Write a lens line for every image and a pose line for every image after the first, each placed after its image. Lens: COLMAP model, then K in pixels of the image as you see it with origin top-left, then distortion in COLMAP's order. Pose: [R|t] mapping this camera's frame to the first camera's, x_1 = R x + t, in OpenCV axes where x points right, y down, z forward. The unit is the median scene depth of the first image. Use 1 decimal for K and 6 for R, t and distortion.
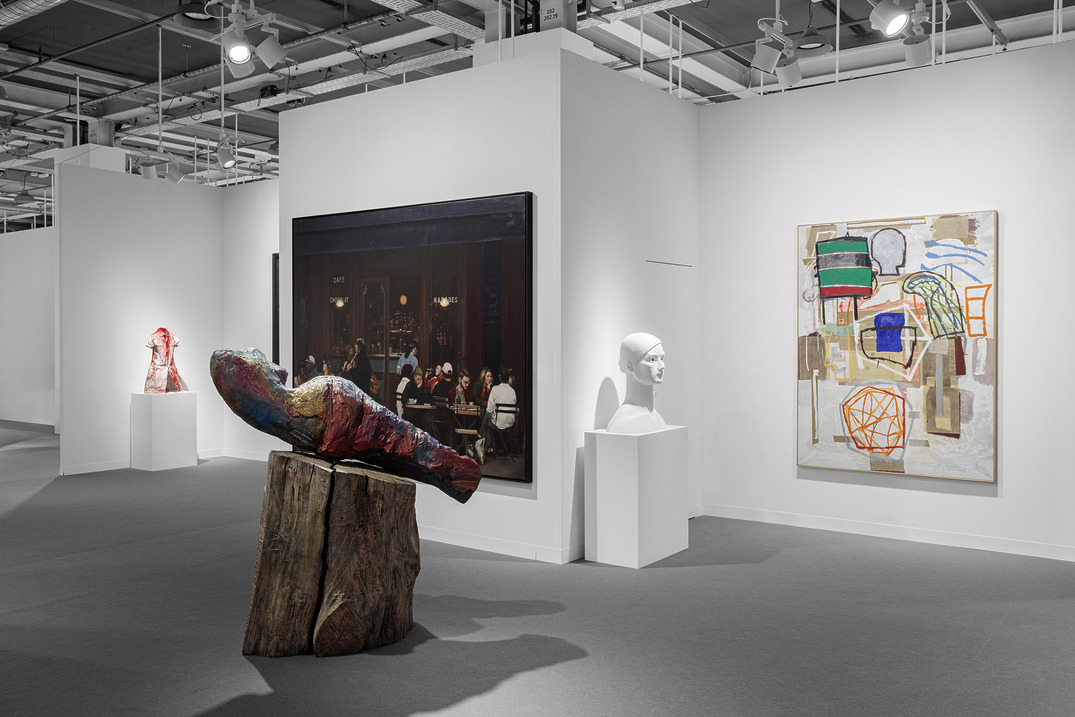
lens RADIAL K [[929.7, 0, 538.0], [0, 929.7, 349.2], [0, 0, 1]] dist [-0.003407, 0.011480]
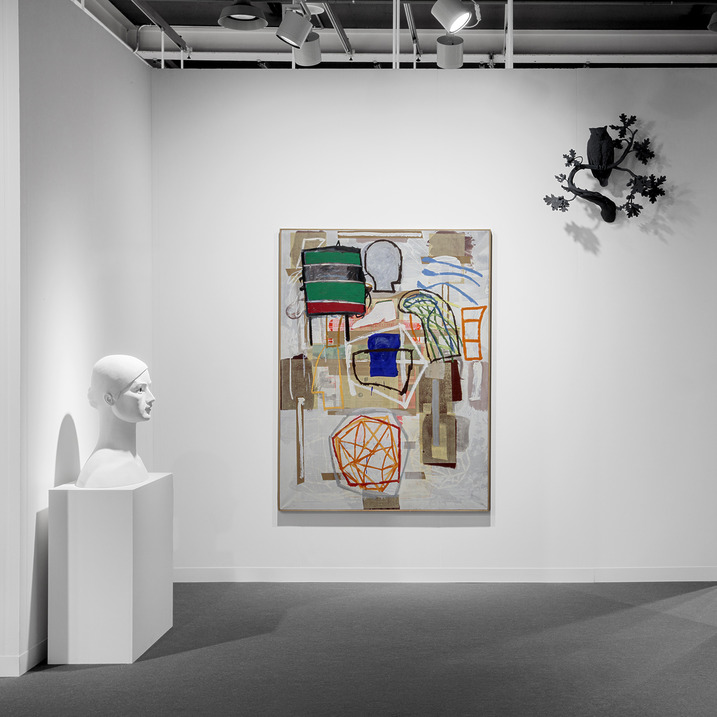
lens RADIAL K [[1110.1, 0, 358.3], [0, 1110.1, 360.6], [0, 0, 1]] dist [-0.001880, 0.000000]
pose [[0.788100, -0.001200, 0.615546, -0.303582], [0.003232, 0.999992, -0.002190, -0.010443], [-0.615539, 0.003715, 0.788098, 0.162066]]
